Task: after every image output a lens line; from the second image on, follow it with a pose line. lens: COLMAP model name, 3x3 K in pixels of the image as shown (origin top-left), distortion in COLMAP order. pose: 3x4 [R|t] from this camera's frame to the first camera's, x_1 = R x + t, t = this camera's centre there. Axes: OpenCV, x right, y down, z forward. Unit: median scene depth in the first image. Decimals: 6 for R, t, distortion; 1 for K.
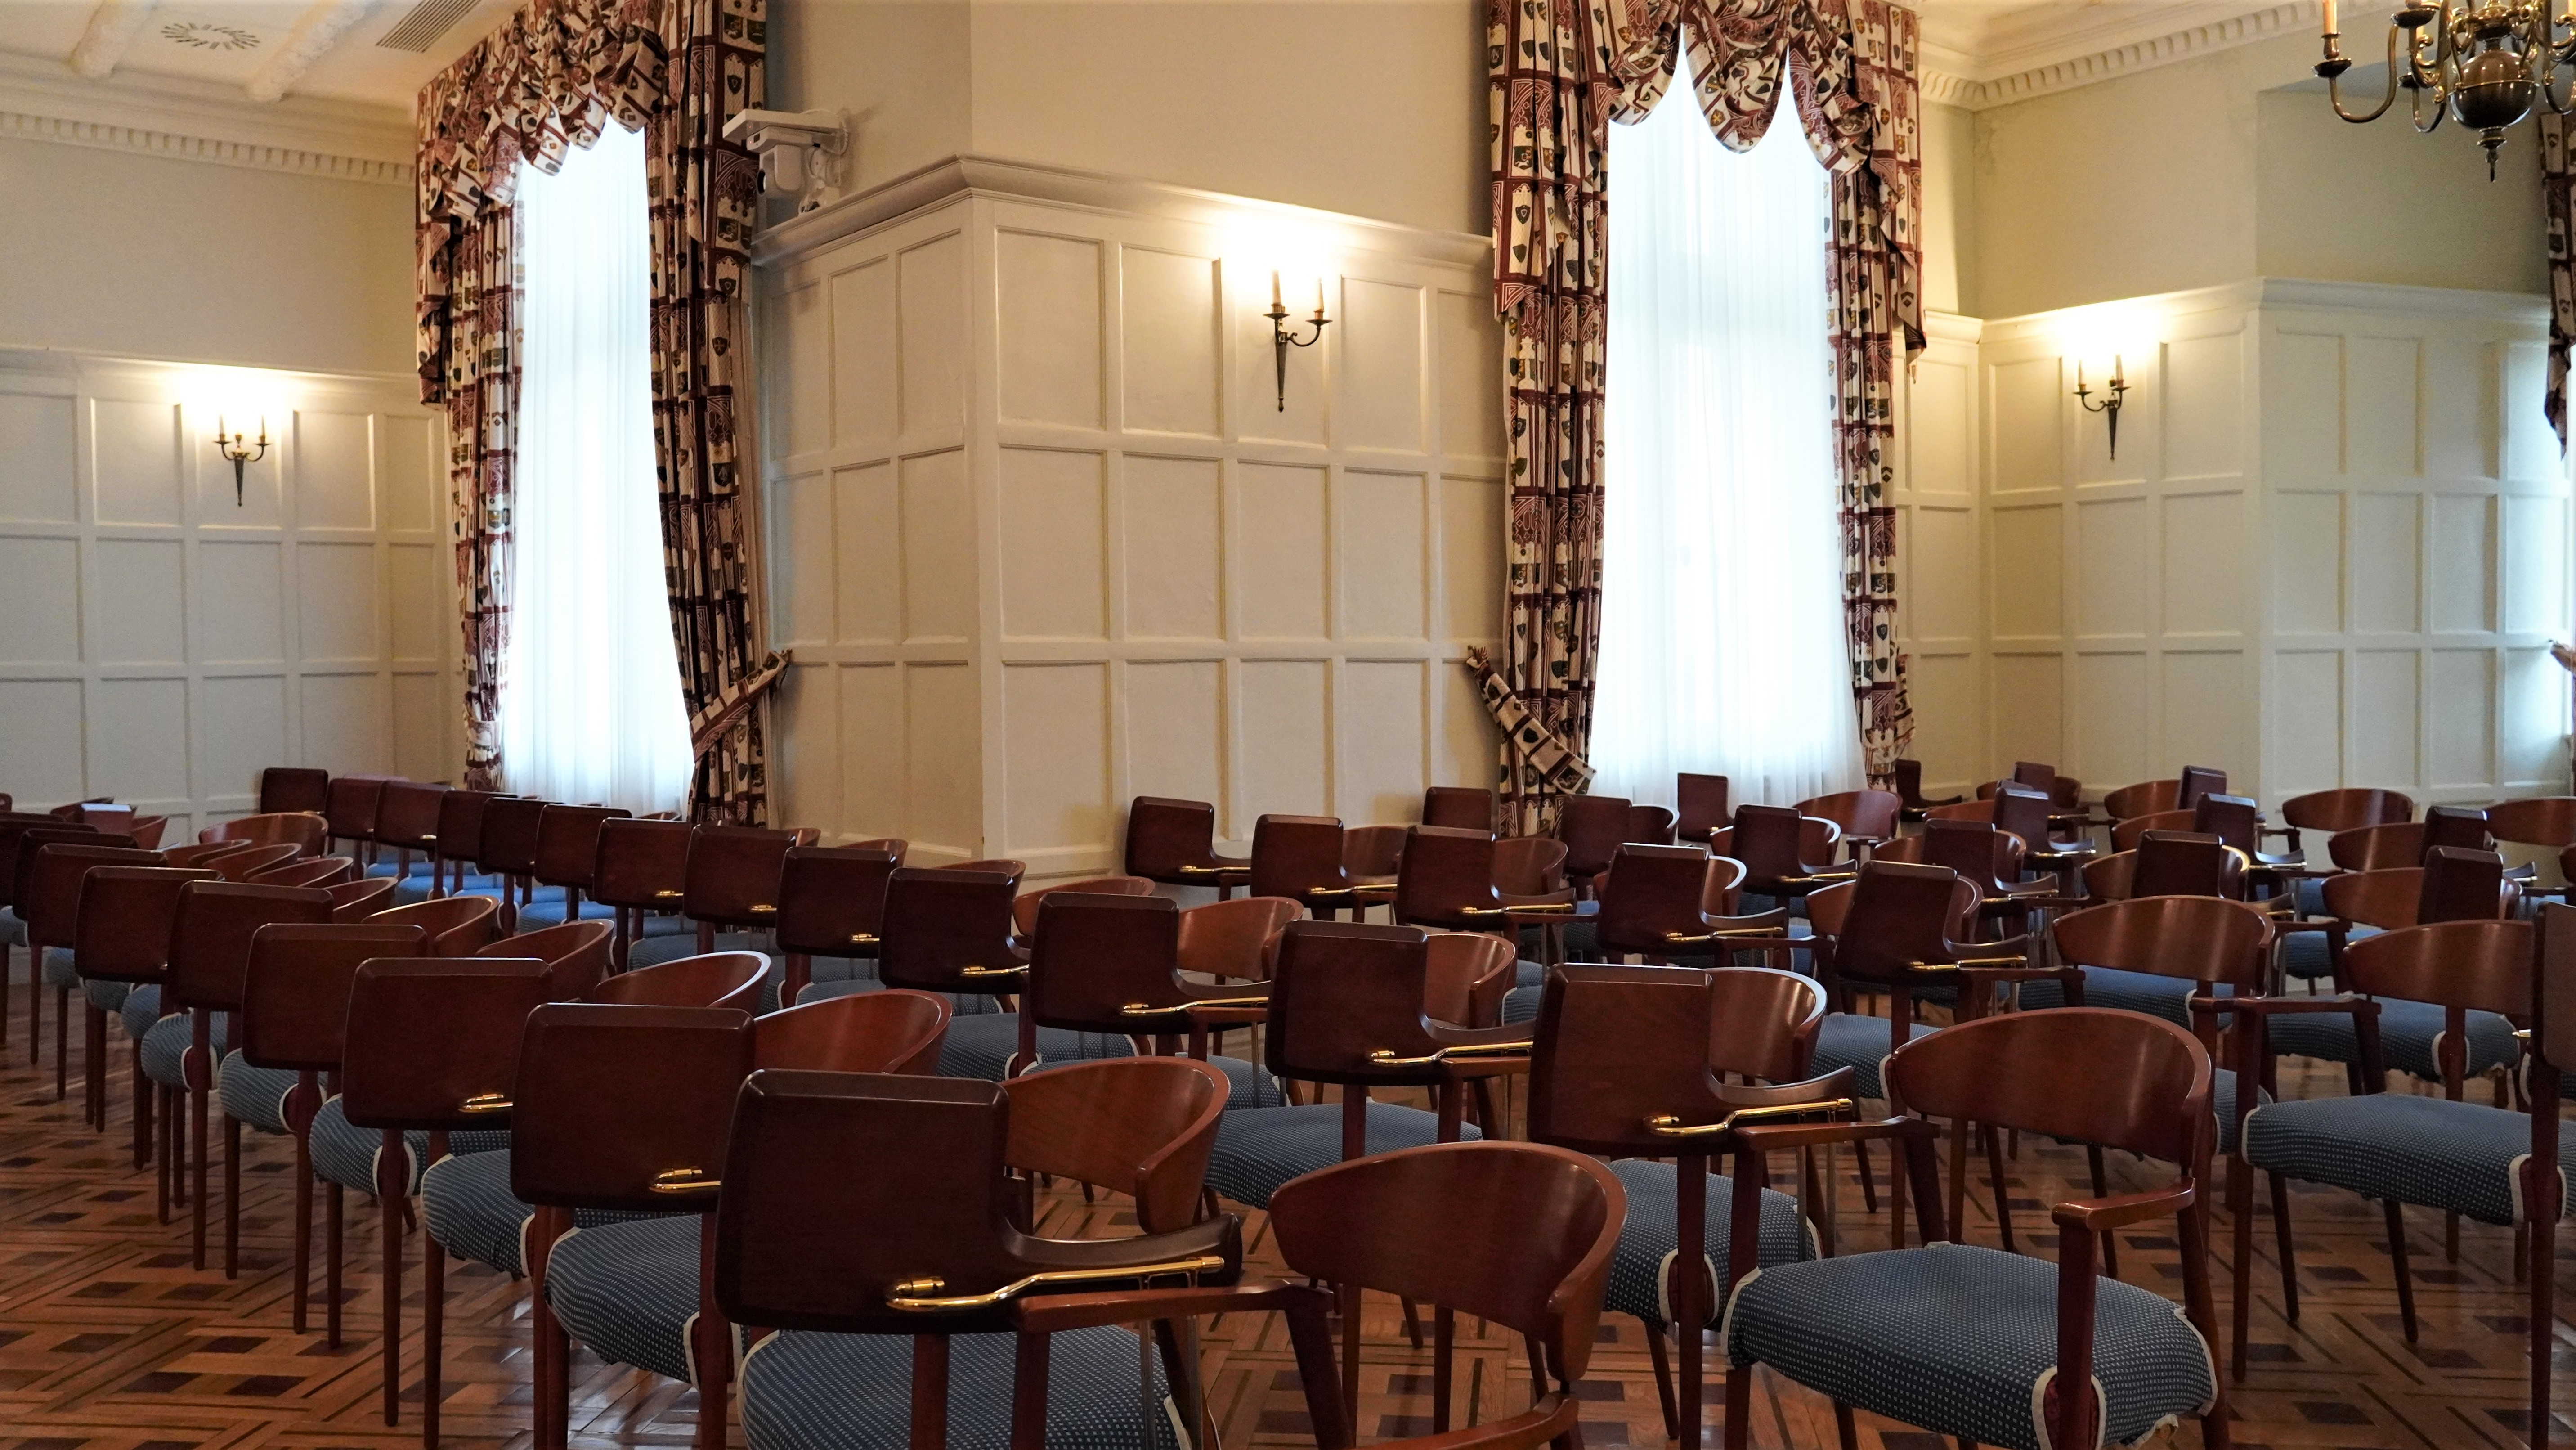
lens RADIAL K [[2090.7, 0, 1278.1], [0, 2090.7, 730.3], [0, 0, 1]] dist [-0.041526, 0.063195]
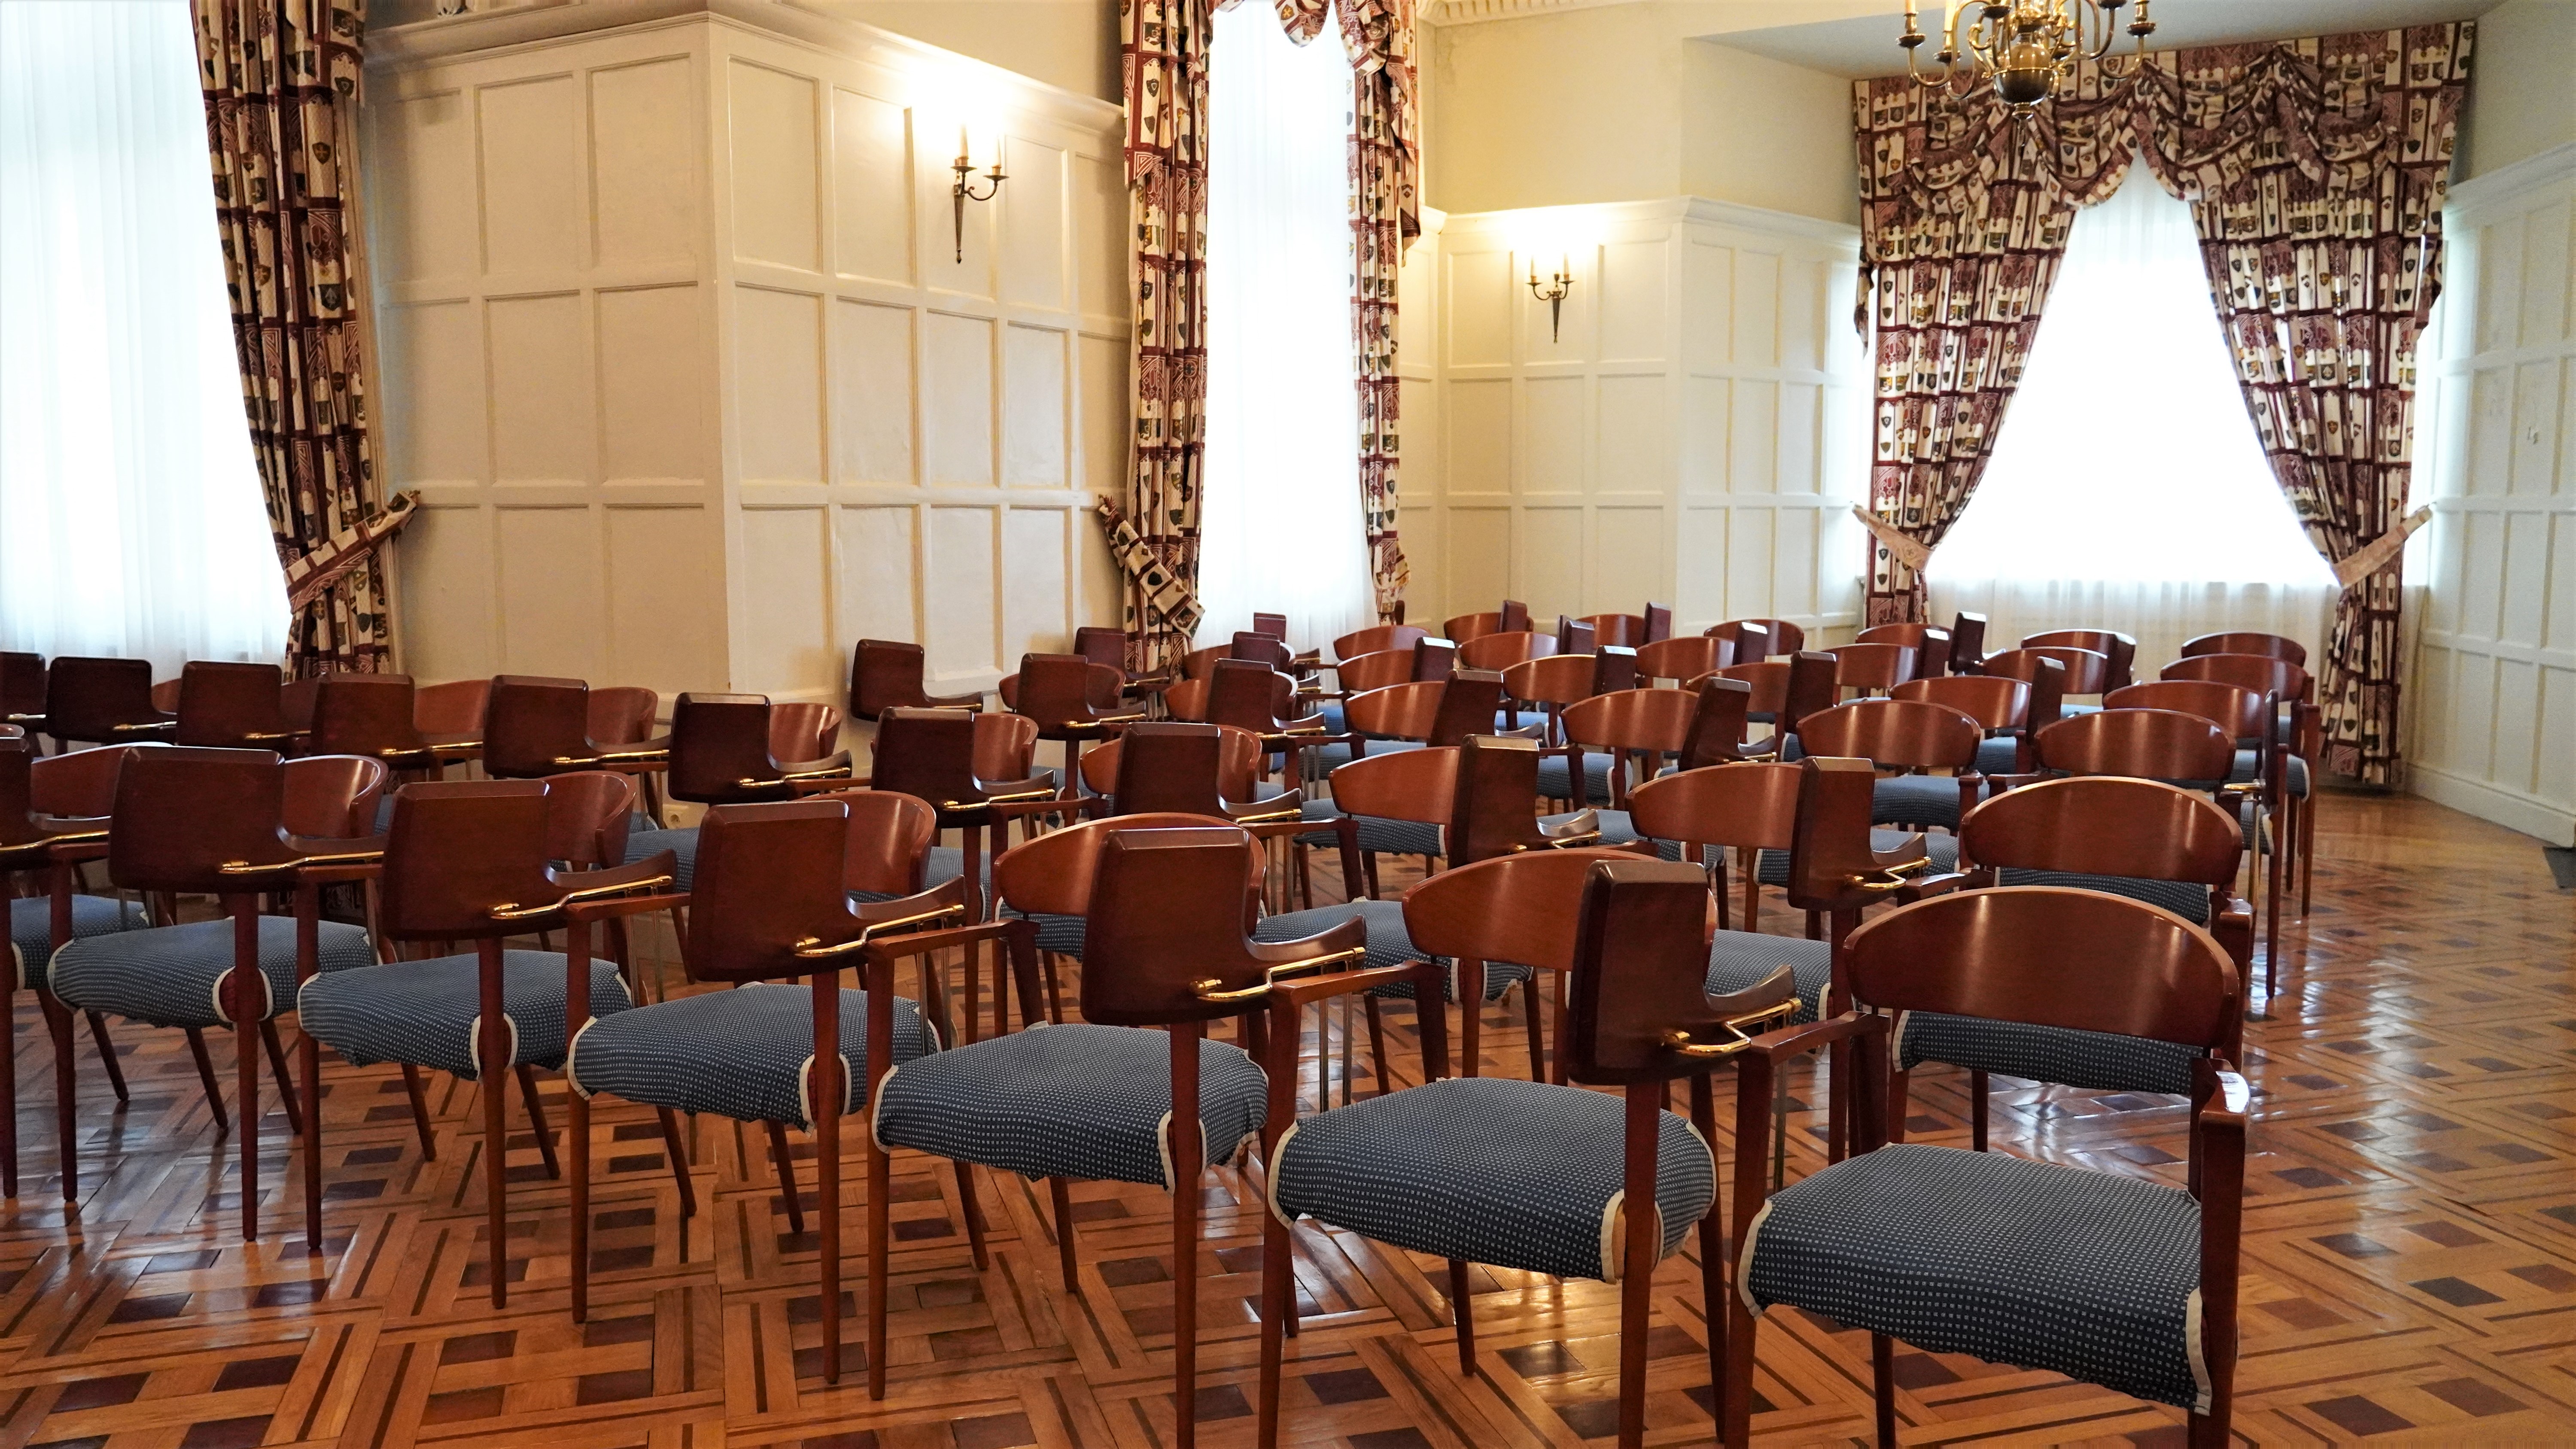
lens RADIAL K [[2057.1, 0, 1144.3], [0, 2057.1, 734.1], [0, 0, 1]] dist [-0.038984, 0.063181]
pose [[0.911780, -0.035311, 0.409157, -0.315710], [0.005031, 0.997182, 0.074847, 0.003018], [-0.410647, -0.066186, 0.909389, 0.027409]]
